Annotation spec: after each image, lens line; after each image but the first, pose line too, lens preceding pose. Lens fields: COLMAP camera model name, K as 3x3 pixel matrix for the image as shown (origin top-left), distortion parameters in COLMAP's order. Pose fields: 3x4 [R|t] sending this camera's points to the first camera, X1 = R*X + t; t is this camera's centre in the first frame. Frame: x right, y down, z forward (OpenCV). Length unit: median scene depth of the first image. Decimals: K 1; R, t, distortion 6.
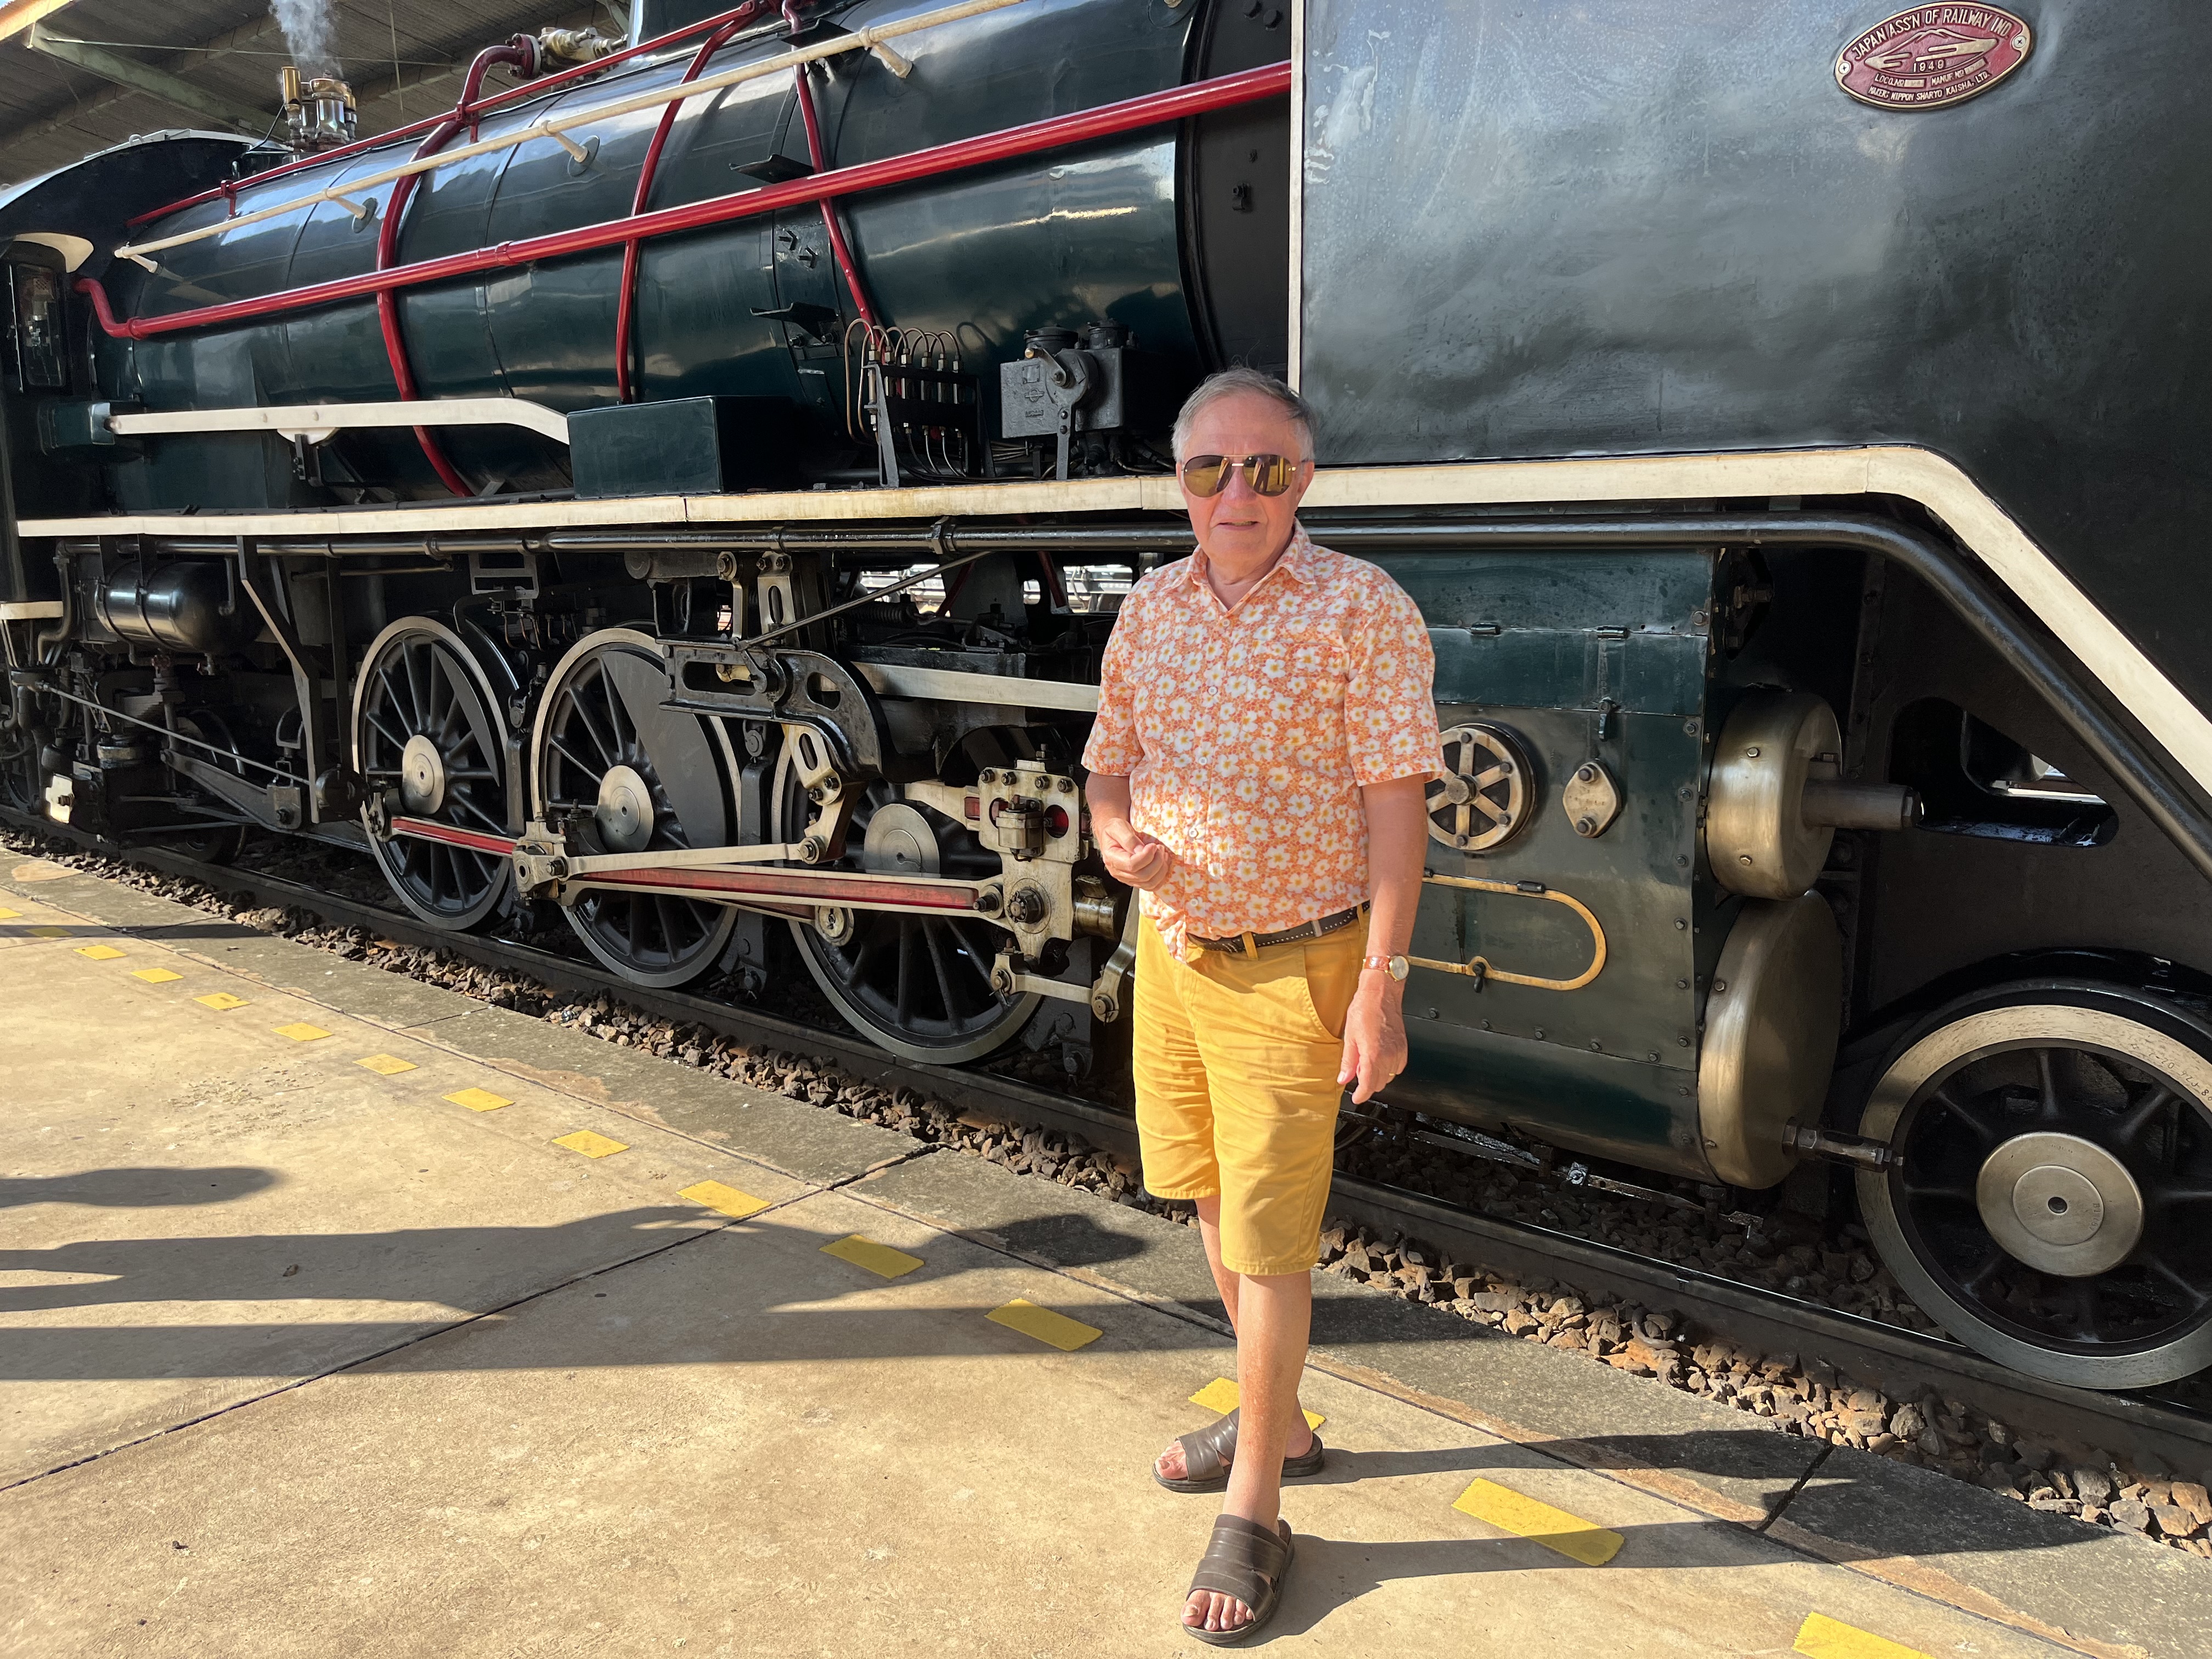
lens RADIAL K [[1700.5, 0, 1110.3], [0, 1700.5, 837.8], [0, 0, 1]] dist [0.052860, -0.084846]
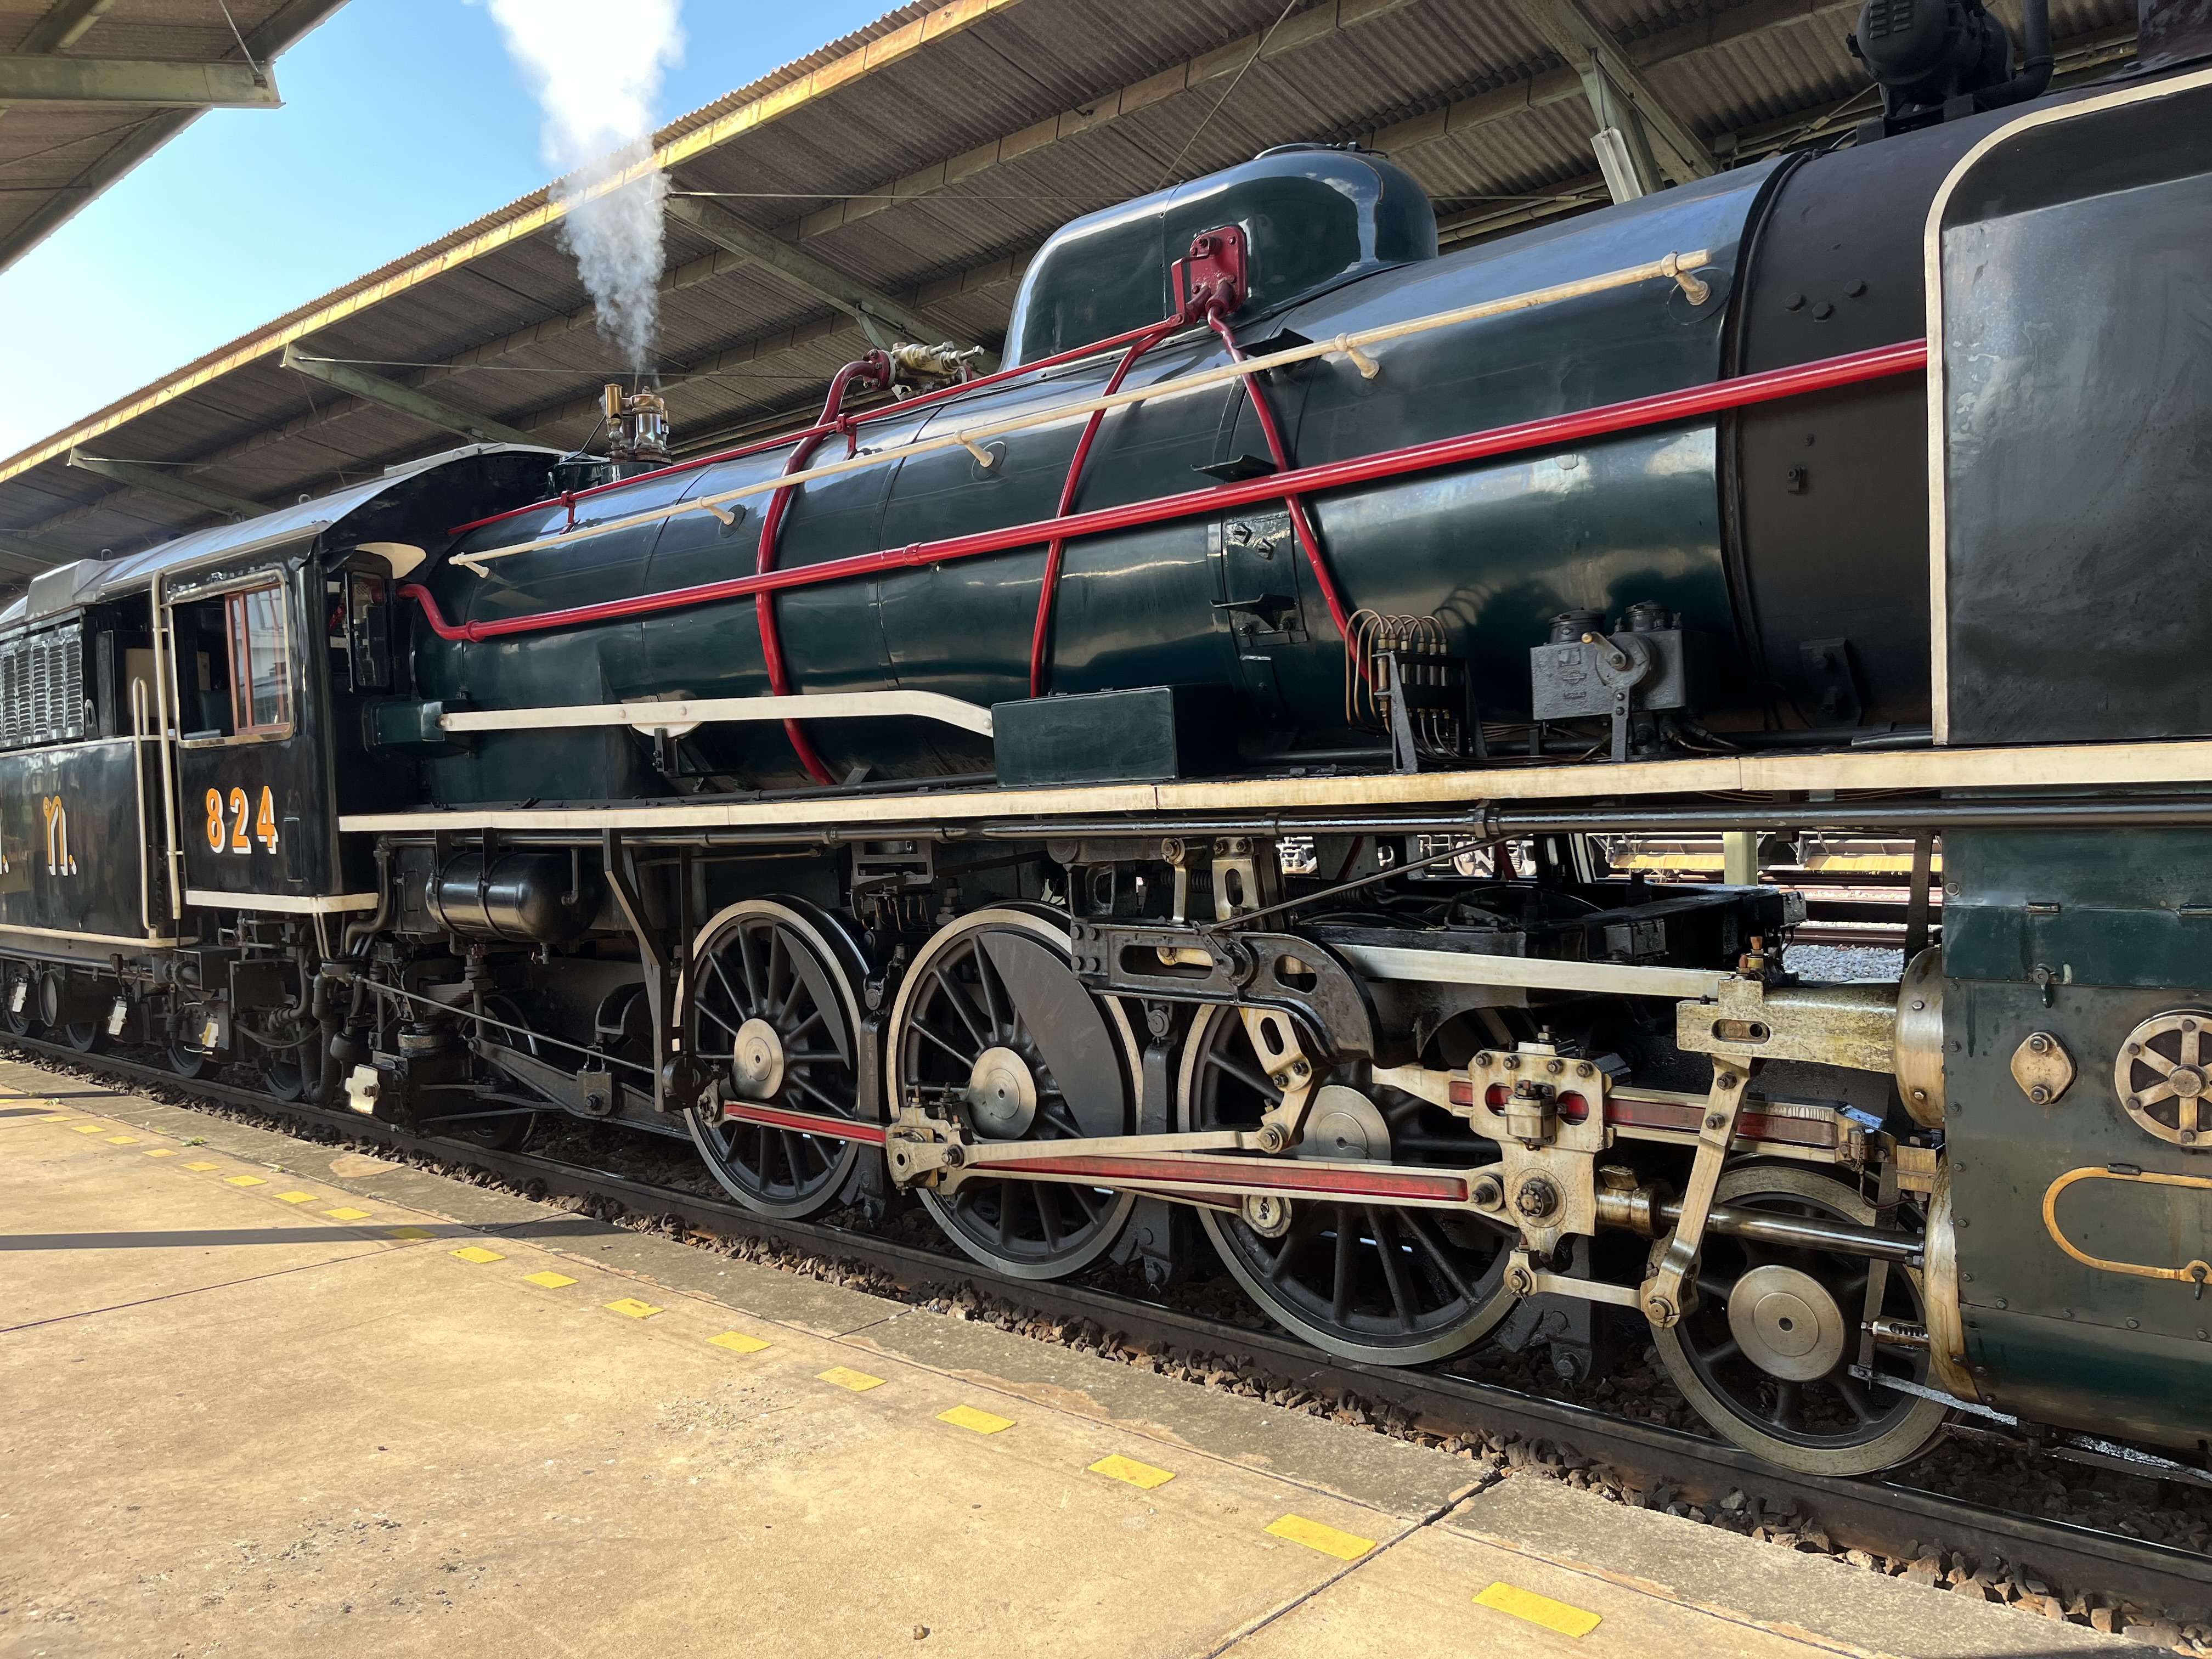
lens RADIAL K [[1700.5, 0, 1097.3], [0, 1700.5, 825.1], [0, 0, 1]] dist [0.052860, -0.084846]
pose [[0.998696, -0.030198, -0.041168, -0.238941], [0.023773, 0.988630, -0.148478, -0.028621], [0.045183, 0.147306, 0.988058, 0.016461]]
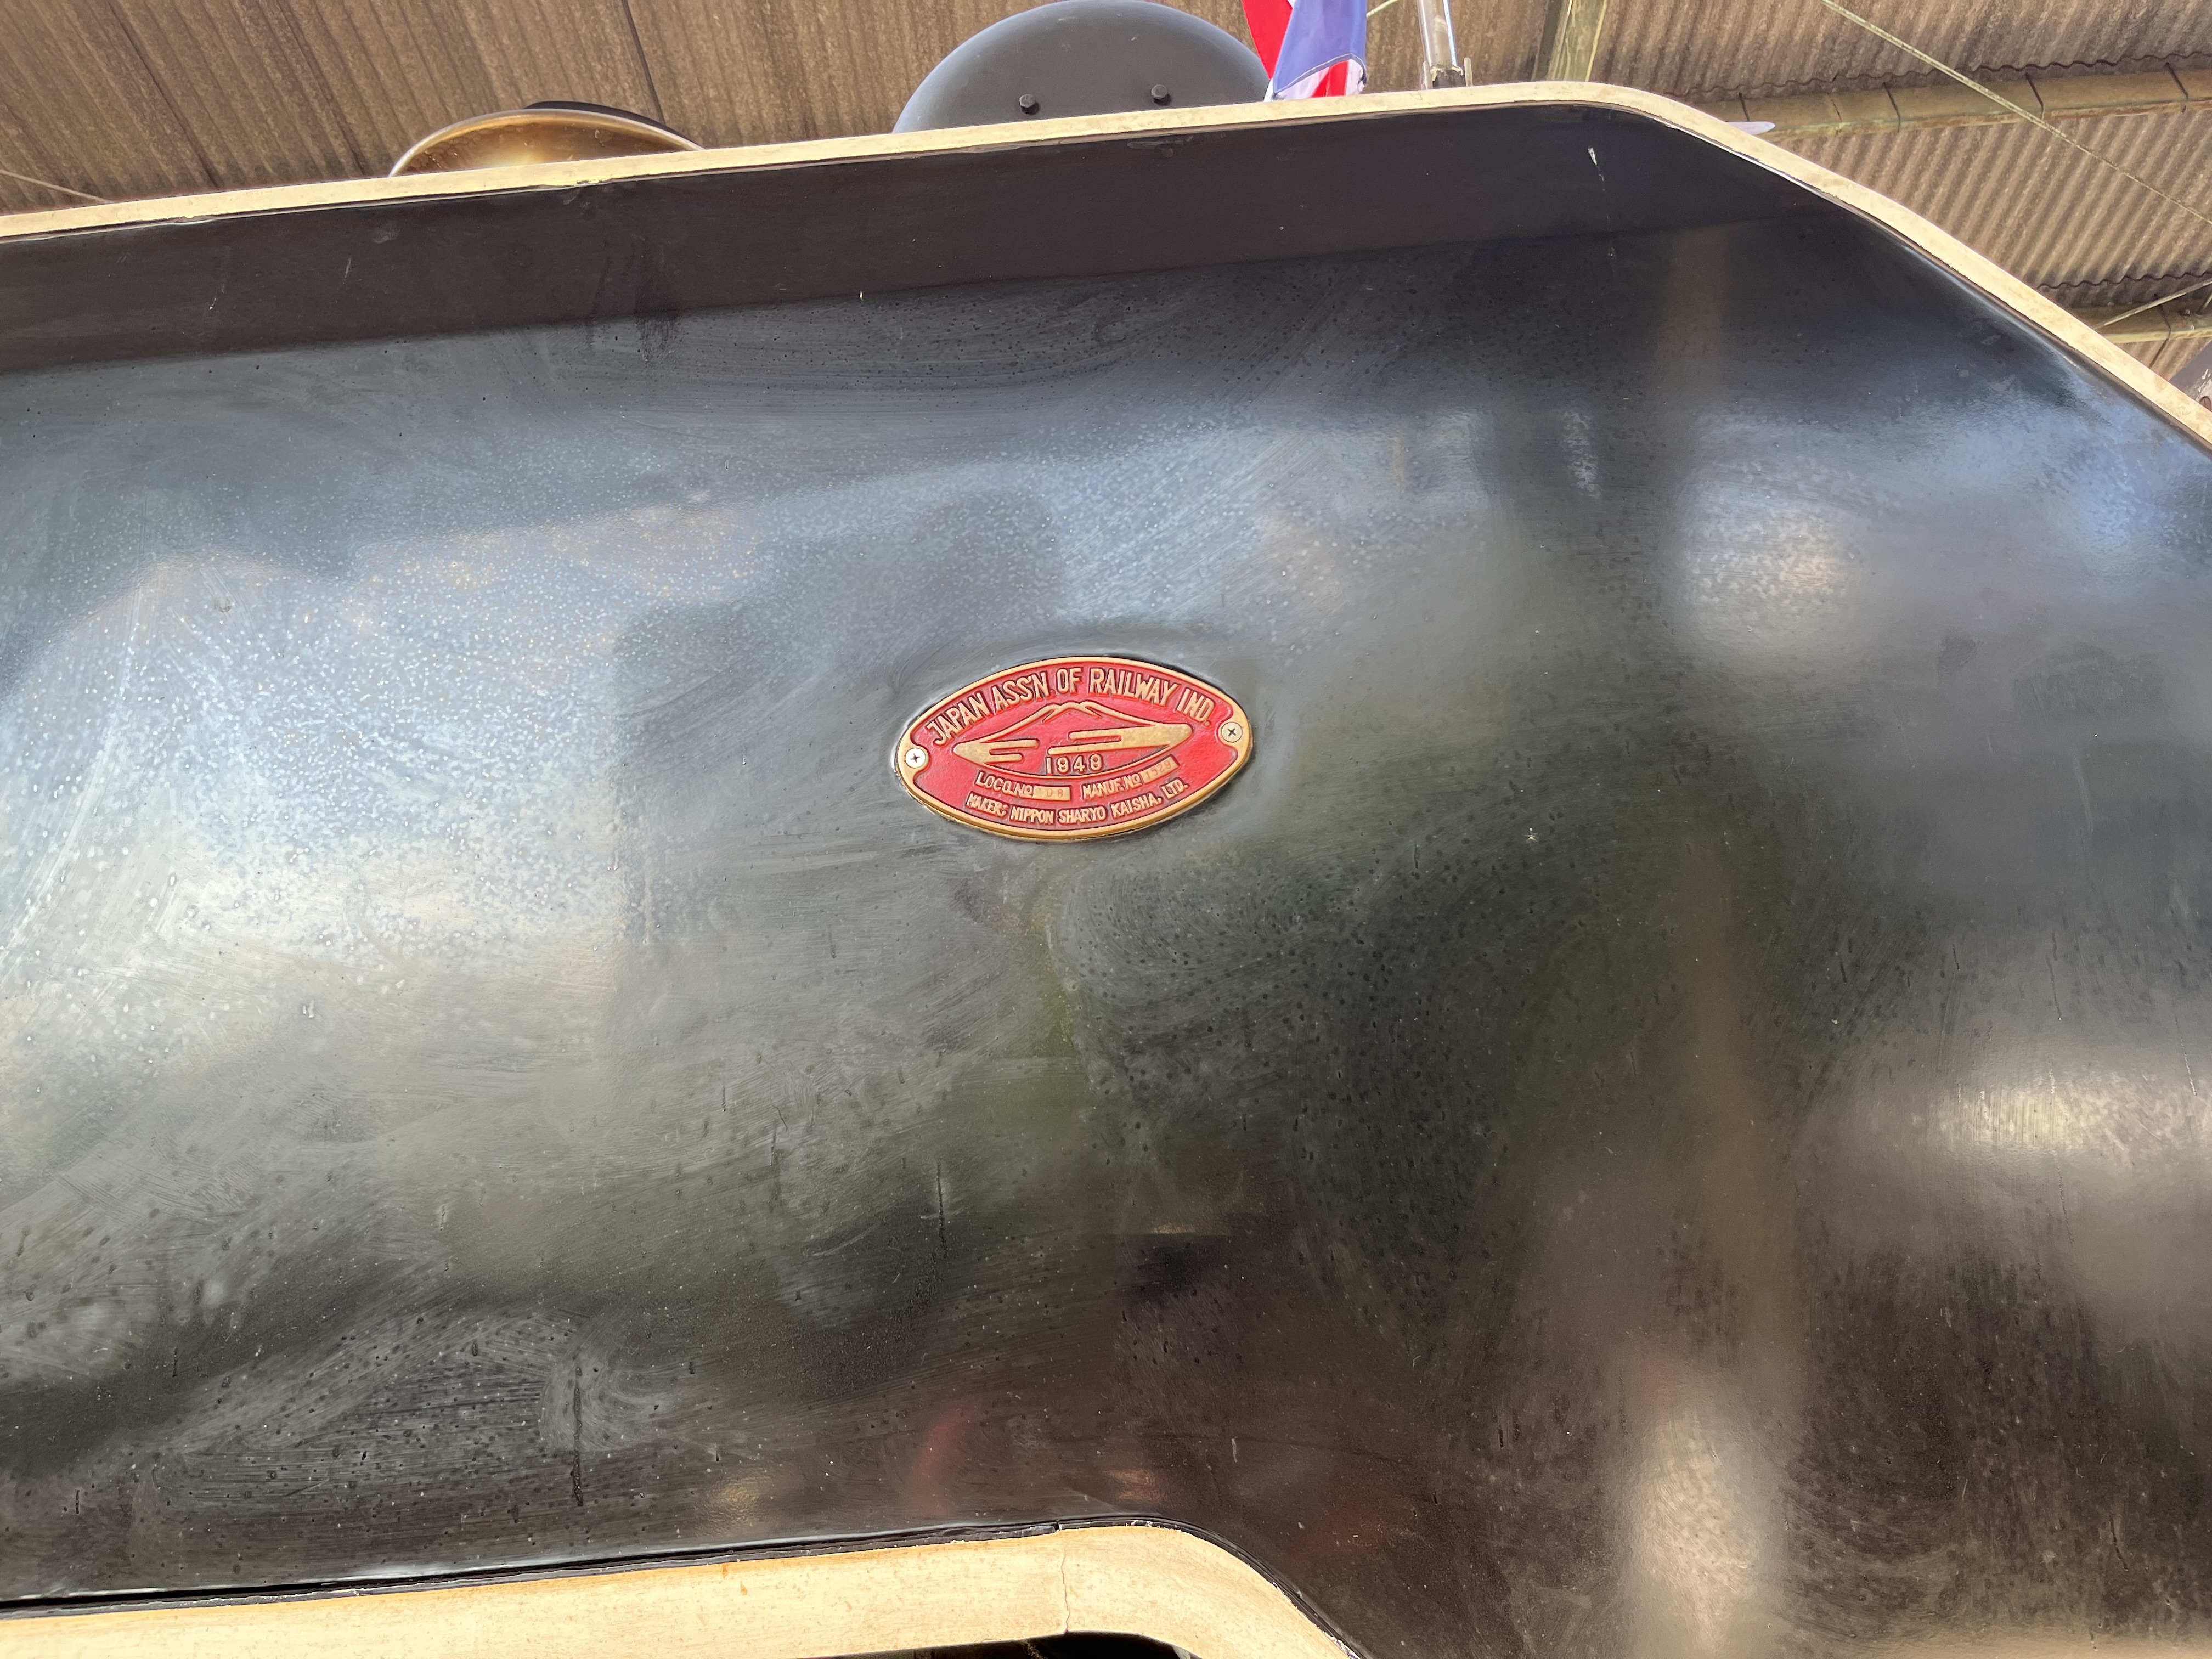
lens RADIAL K [[1700.5, 0, 1111.8], [0, 1700.5, 845.4], [0, 0, 1]] dist [0.052860, -0.084846]
pose [[0.781464, 0.102364, 0.615496, 0.091443], [0.180815, 0.906969, -0.380411, -0.123408], [-0.597176, 0.408569, 0.690255, 0.348486]]
